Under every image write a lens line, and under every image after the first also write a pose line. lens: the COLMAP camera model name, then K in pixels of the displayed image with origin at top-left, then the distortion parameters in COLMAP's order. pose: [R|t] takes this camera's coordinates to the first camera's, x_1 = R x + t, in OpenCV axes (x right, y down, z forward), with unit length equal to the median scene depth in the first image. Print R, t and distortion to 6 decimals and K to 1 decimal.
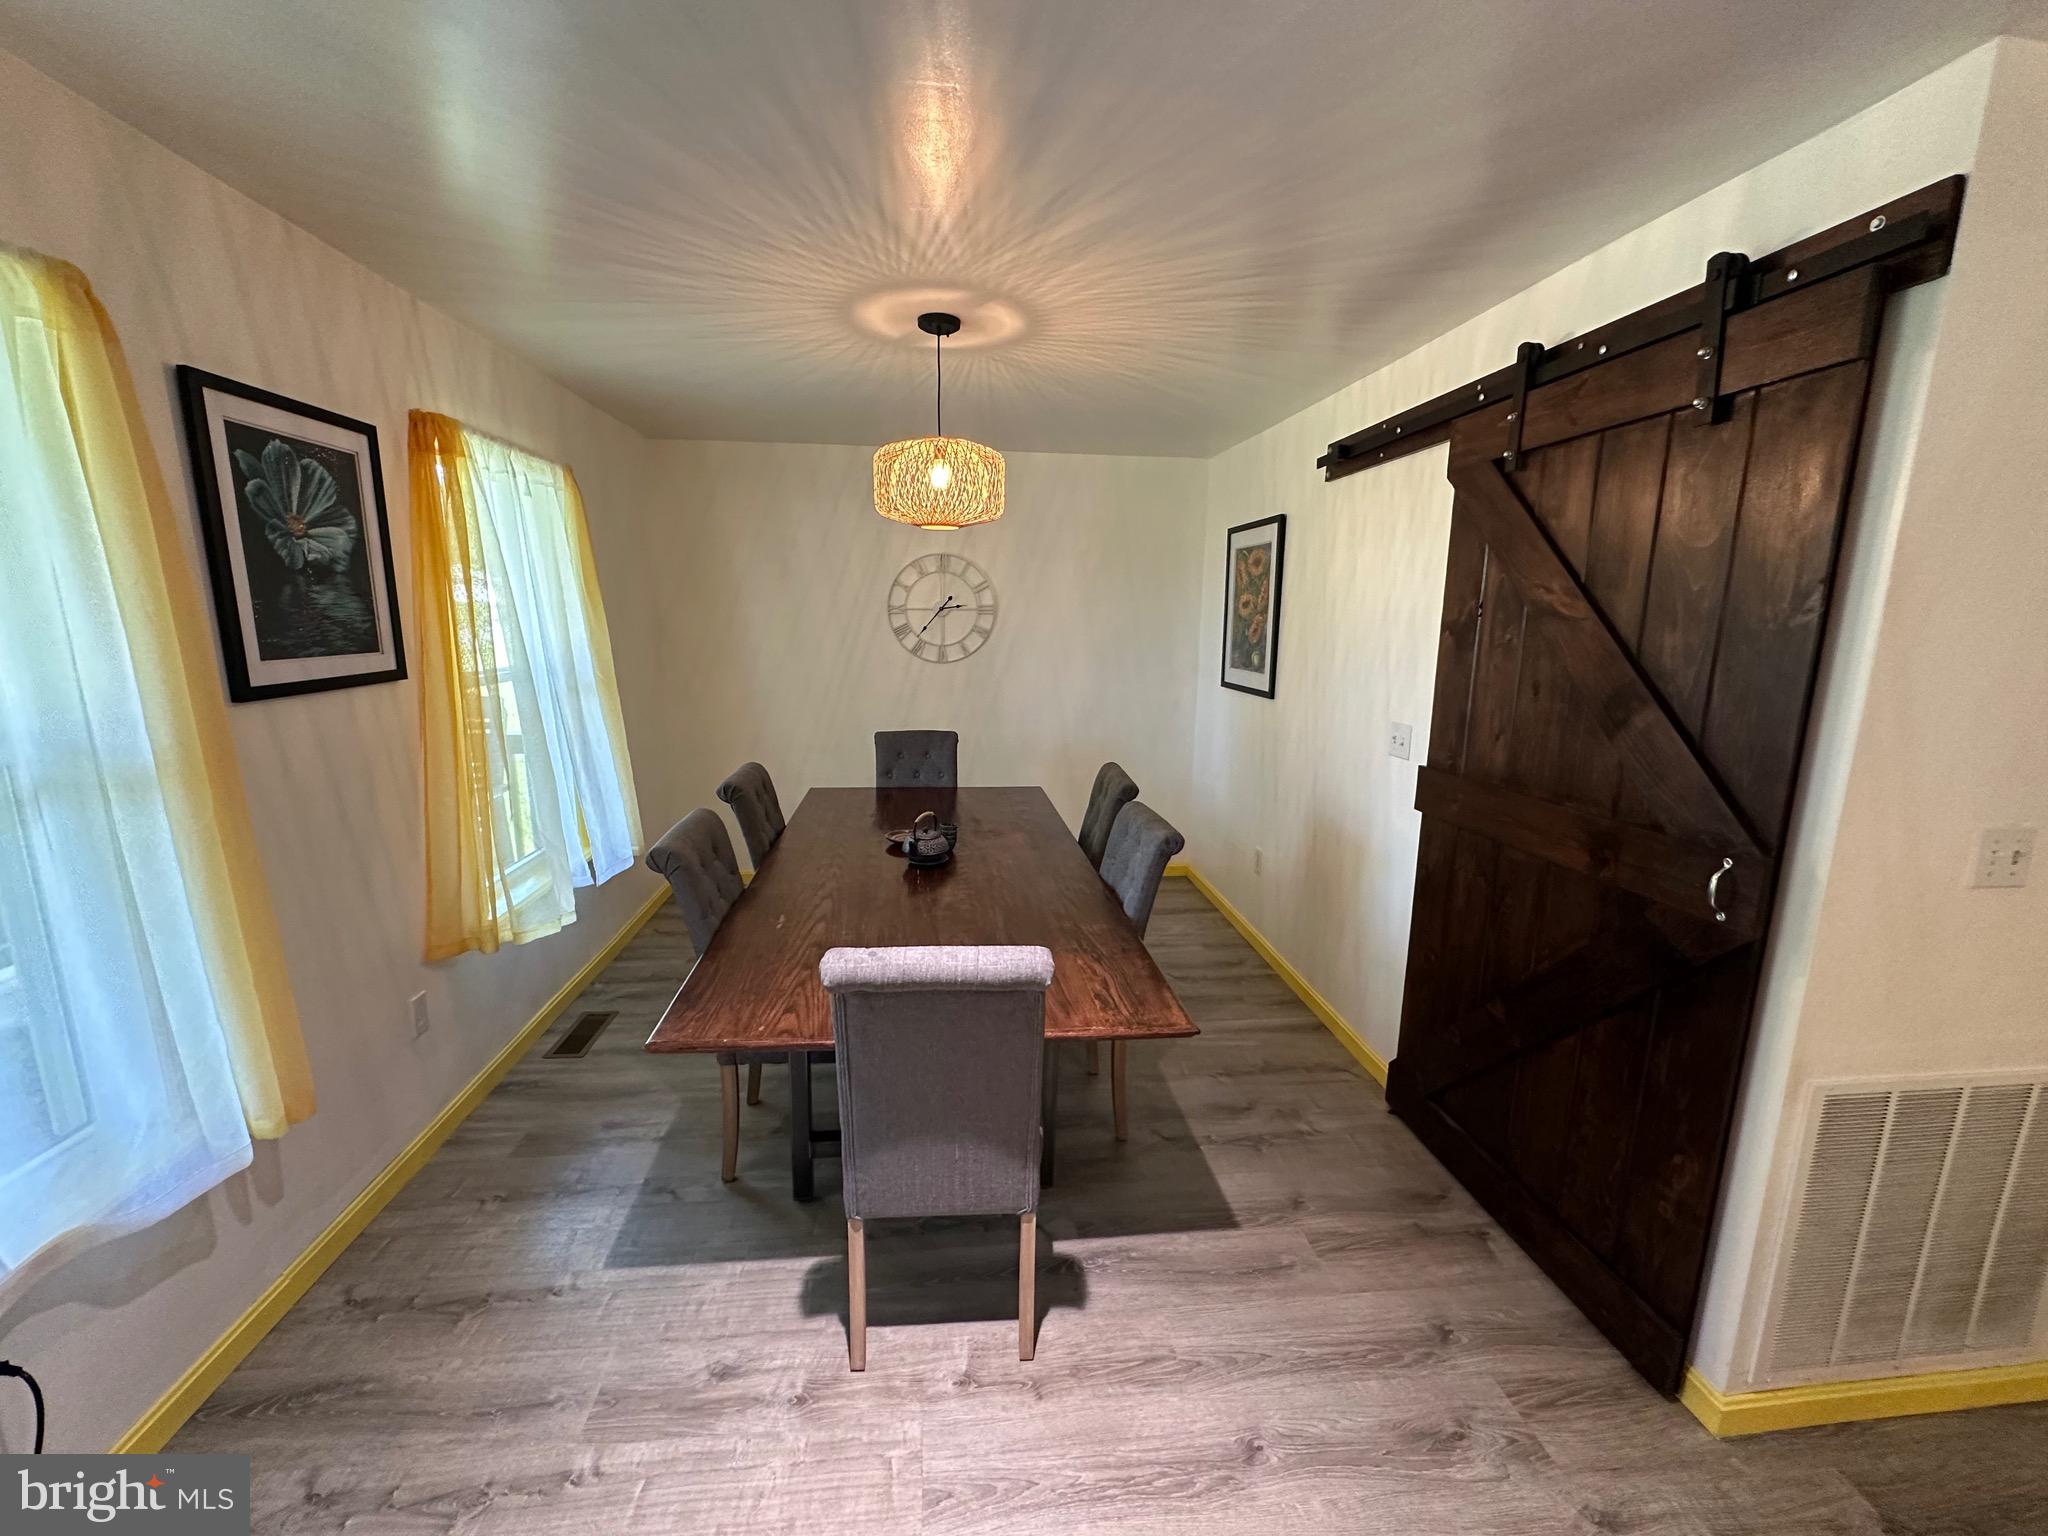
lens RADIAL K [[814.6, 0, 1021.9], [0, 814.6, 769.4], [0, 0, 1]] dist [-0.002541, 0.000557]
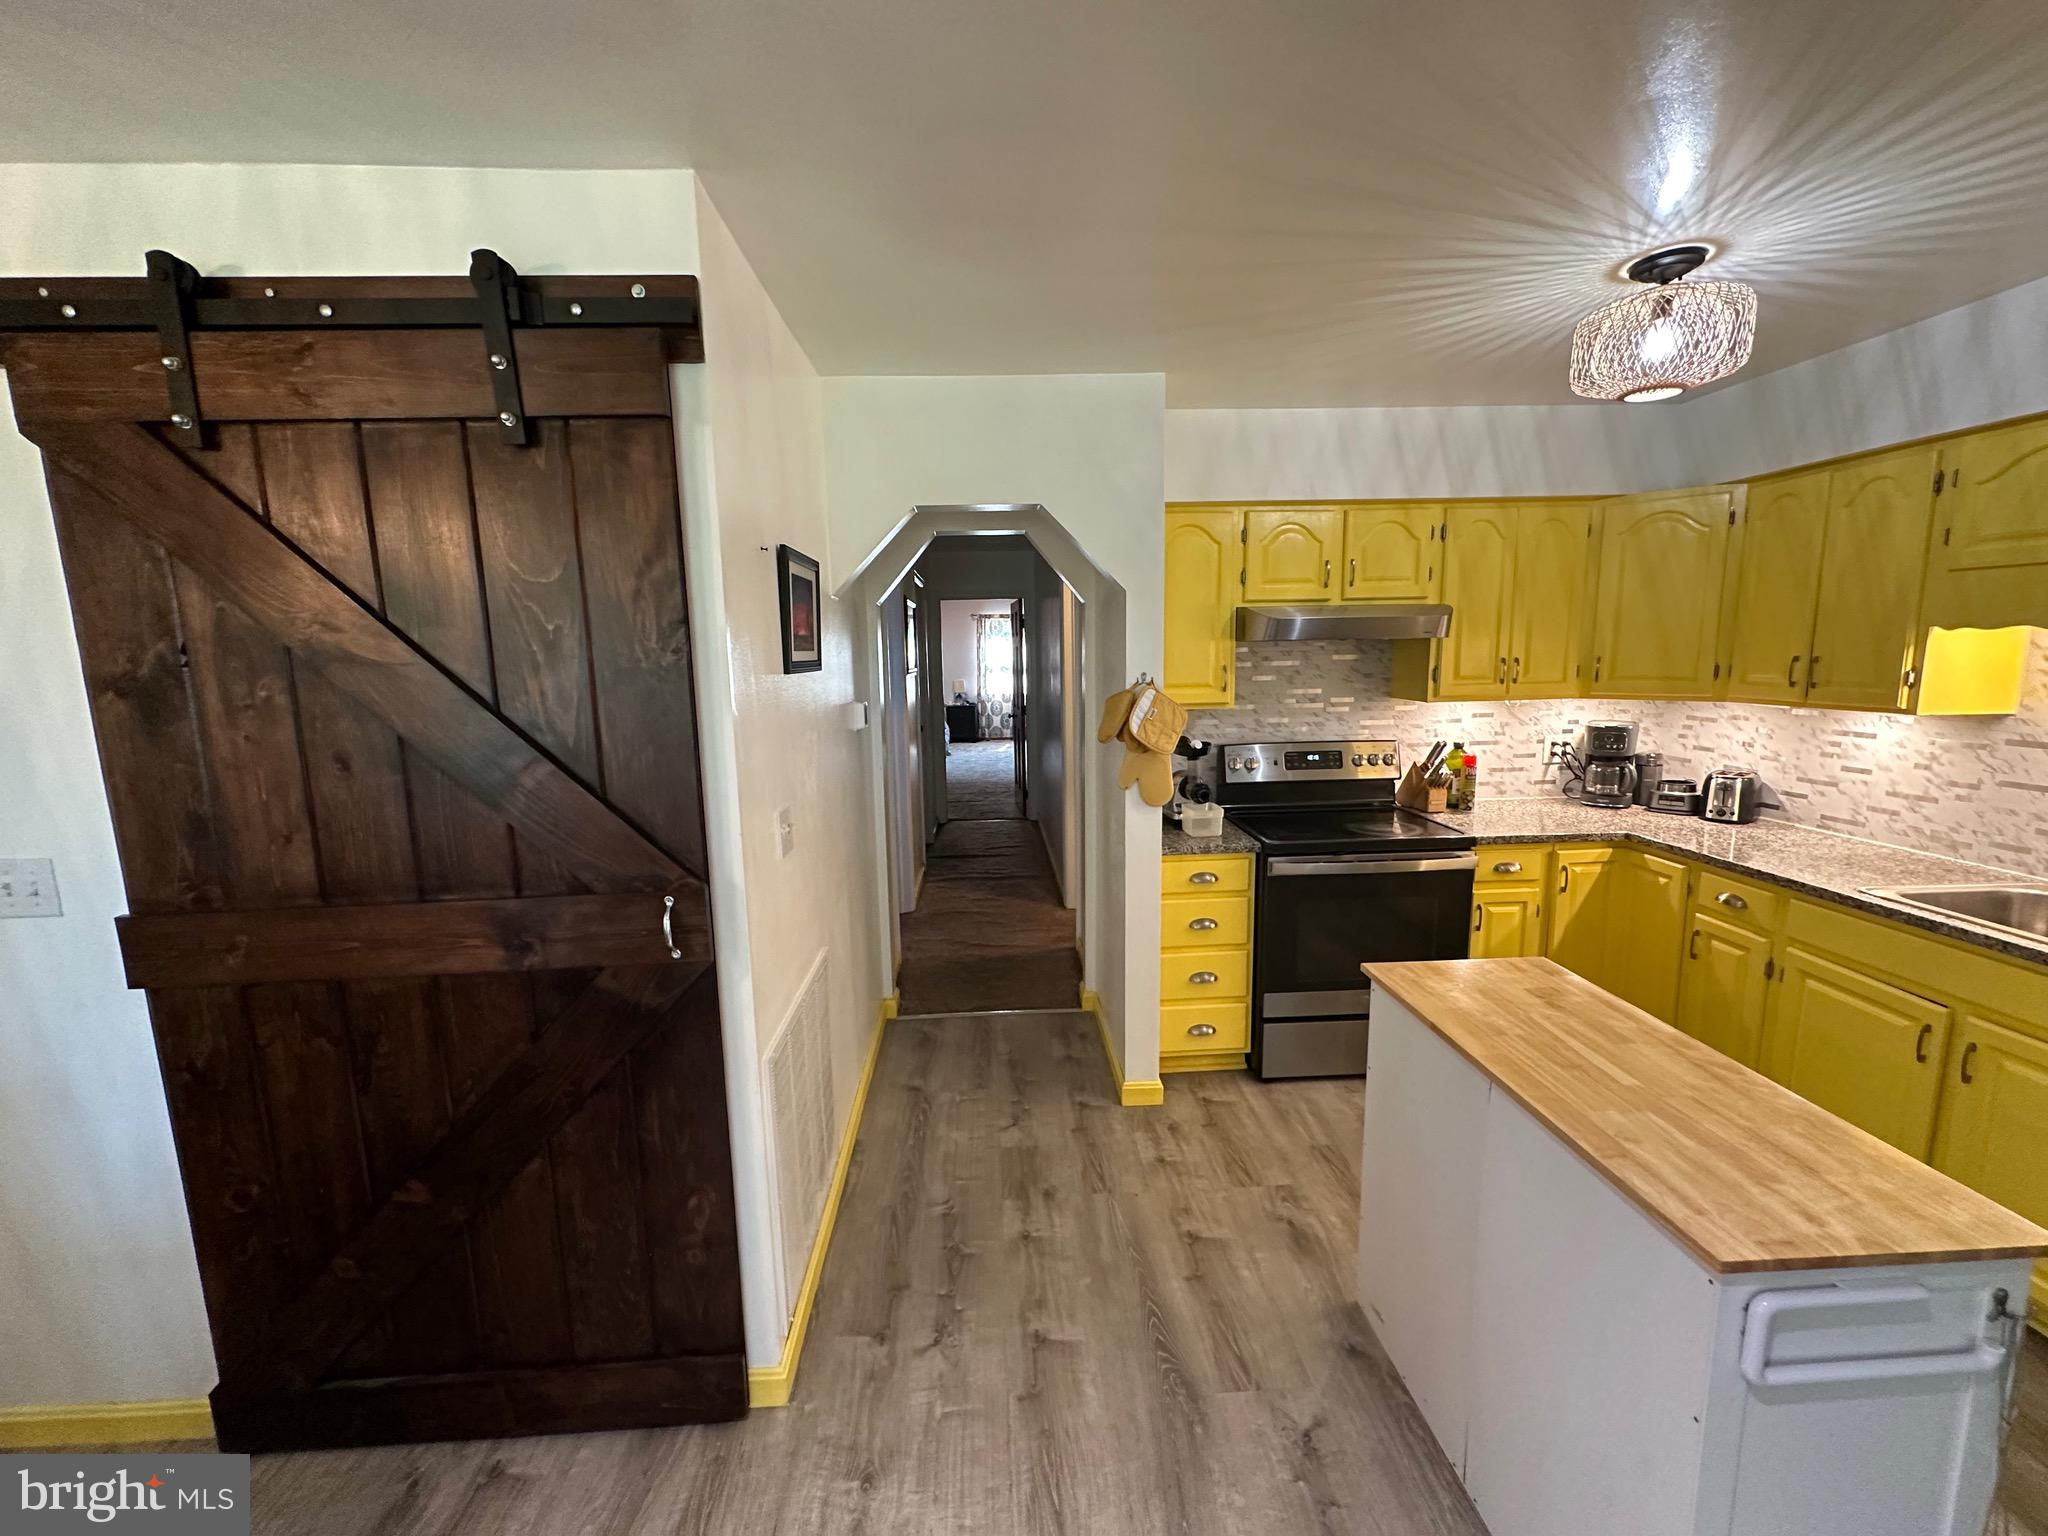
lens RADIAL K [[814.6, 0, 1021.9], [0, 814.6, 769.4], [0, 0, 1]] dist [-0.002541, 0.000557]
pose [[0.061394, -0.159687, 0.985257, -0.052913], [0.207683, 0.967557, 0.143877, -0.078252], [-0.976268, 0.195788, 0.092567, 0.376515]]
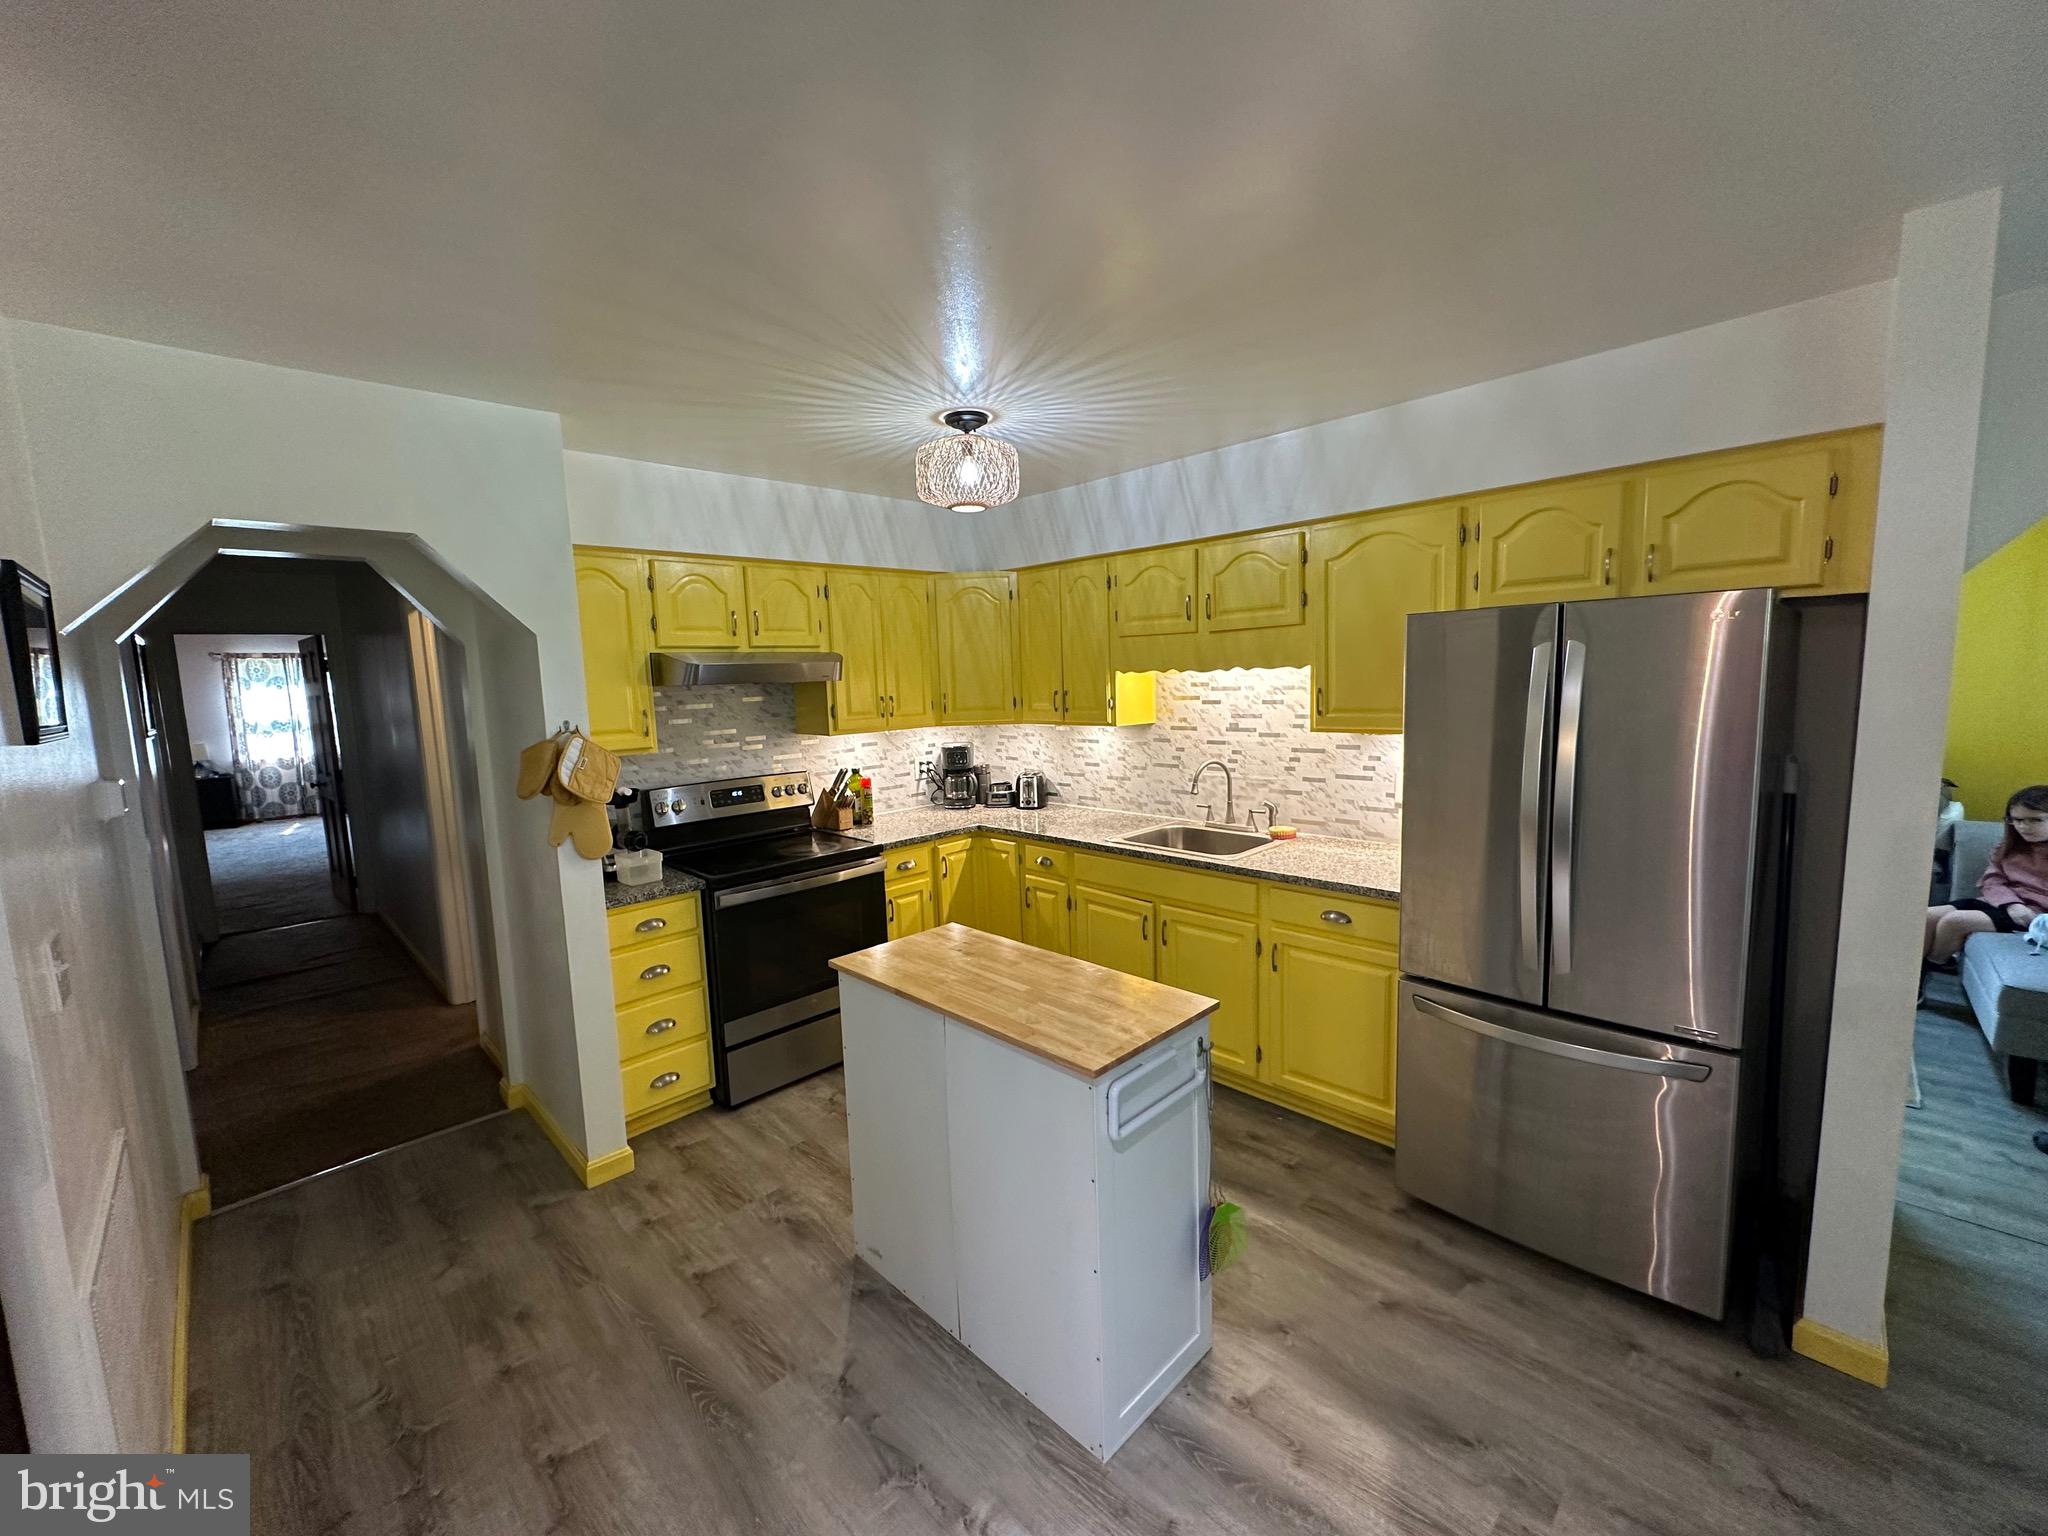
lens RADIAL K [[814.6, 0, 1021.9], [0, 814.6, 769.4], [0, 0, 1]] dist [-0.002541, 0.000557]
pose [[-0.625690, -0.083558, 0.775583, -0.137928], [0.170628, 0.955511, 0.240594, -0.113160], [-0.761182, 0.282873, -0.583597, 0.507095]]
